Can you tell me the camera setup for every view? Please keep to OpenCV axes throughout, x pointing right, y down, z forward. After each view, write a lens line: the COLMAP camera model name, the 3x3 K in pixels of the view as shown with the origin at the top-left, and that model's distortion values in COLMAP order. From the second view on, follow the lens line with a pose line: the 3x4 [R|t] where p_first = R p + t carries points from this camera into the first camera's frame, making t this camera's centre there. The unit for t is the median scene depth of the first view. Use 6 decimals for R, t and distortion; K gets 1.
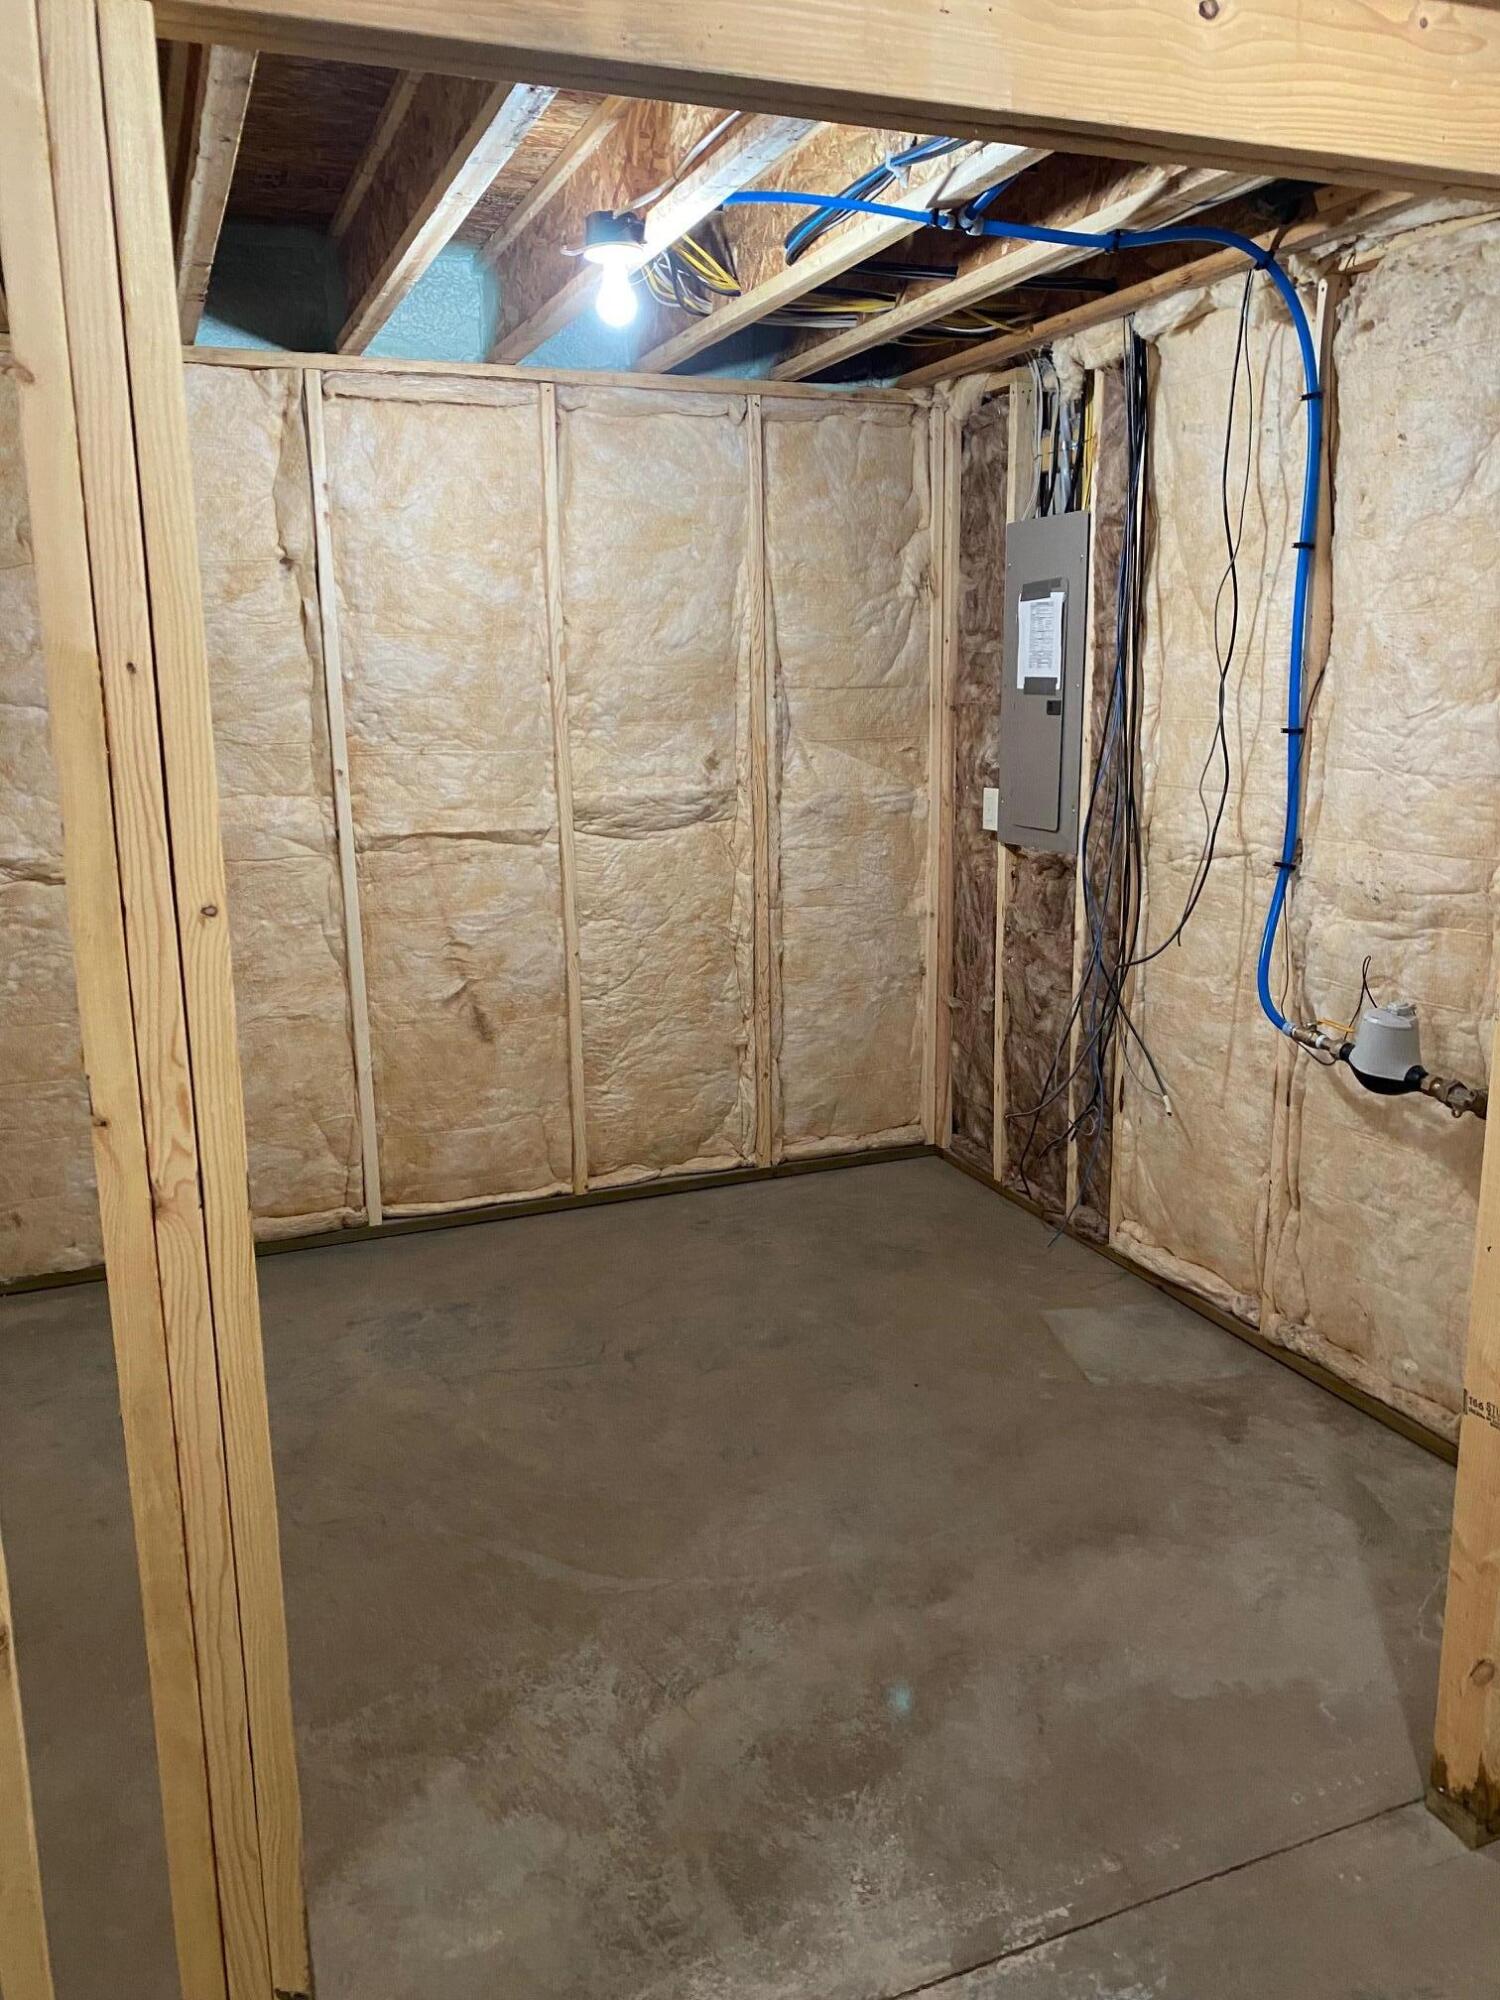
lens RADIAL K [[1533.2, 0, 750.7], [0, 1533.2, 990.9], [0, 0, 1]] dist [0.008708, -0.001377]
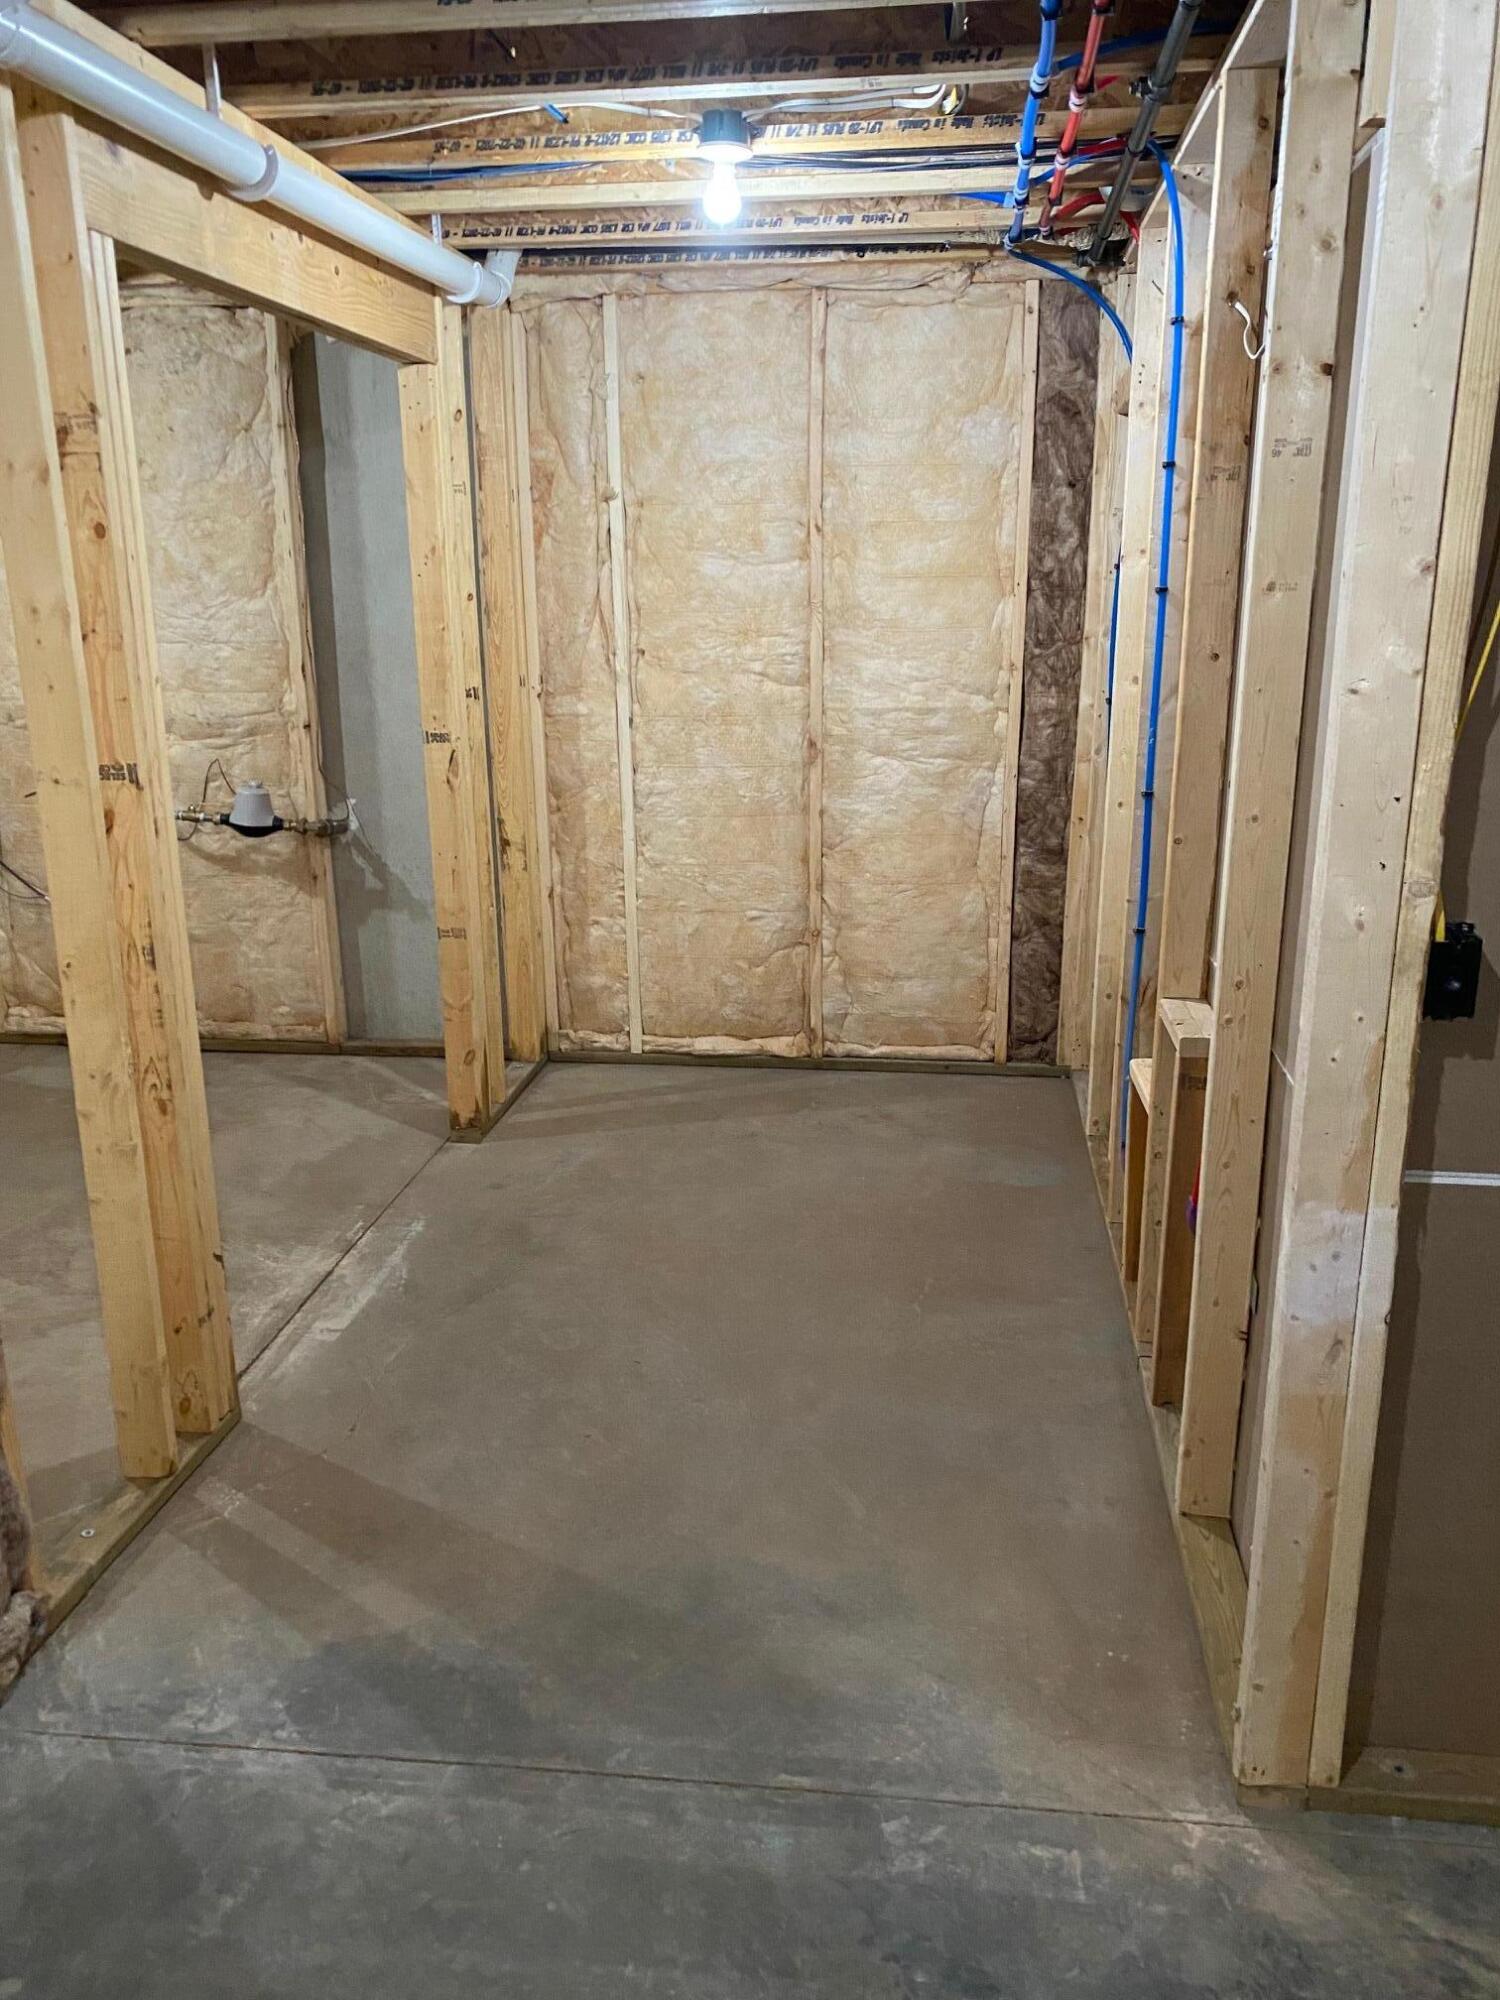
lens RADIAL K [[1533.2, 0, 749.8], [0, 1533.2, 1002.5], [0, 0, 1]] dist [0.008708, -0.001377]
pose [[0.491409, -0.221327, 0.842337, -0.749138], [0.180103, 0.972089, 0.150350, 0.085563], [-0.852103, 0.077824, 0.517556, -0.288550]]
